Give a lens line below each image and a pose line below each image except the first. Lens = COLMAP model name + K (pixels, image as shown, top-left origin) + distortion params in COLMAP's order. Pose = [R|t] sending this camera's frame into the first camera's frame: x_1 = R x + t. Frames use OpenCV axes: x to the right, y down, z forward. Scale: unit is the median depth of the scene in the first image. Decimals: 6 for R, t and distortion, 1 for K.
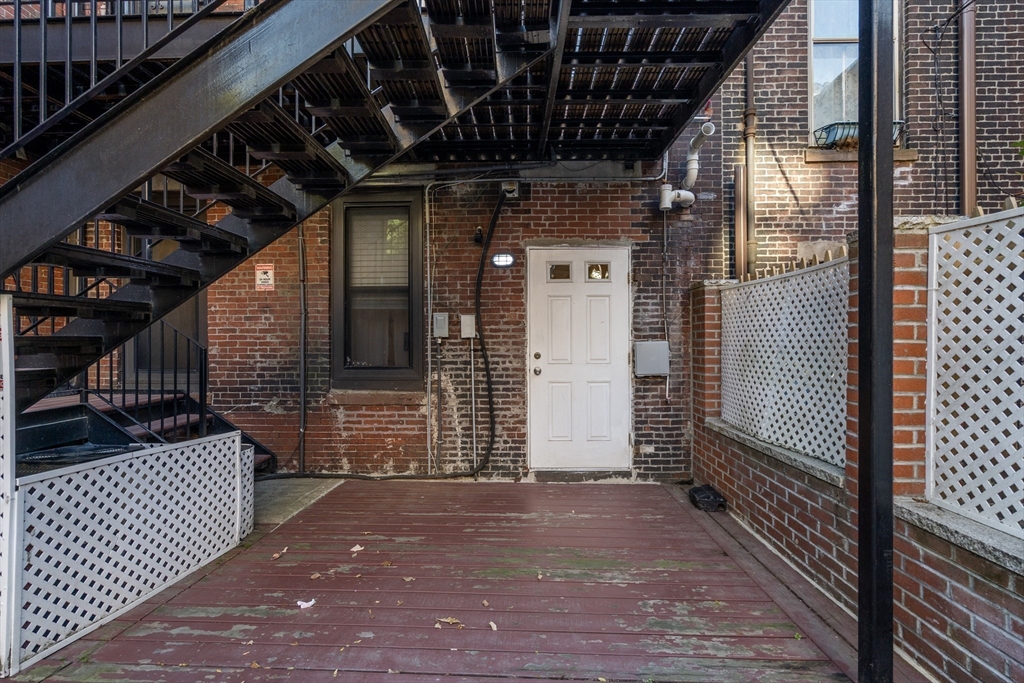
lens RADIAL K [[473.8, 0, 512.0], [0, 473.8, 341.5], [0, 0, 1]] dist [-0.000182, 0.000071]
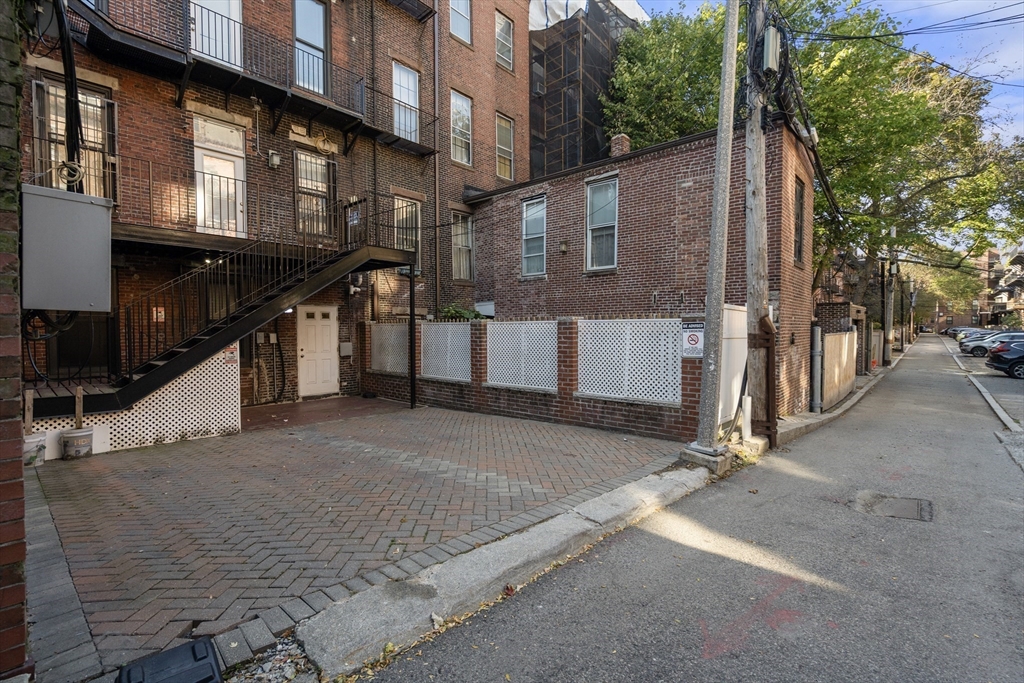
lens RADIAL K [[473.8, 0, 512.0], [0, 473.8, 341.5], [0, 0, 1]] dist [-0.000182, 0.000071]
pose [[0.664506, -0.022832, 0.746934, -1.058289], [0.000894, 0.999557, 0.029759, -0.085227], [-0.747282, -0.019108, 0.664232, -1.443475]]
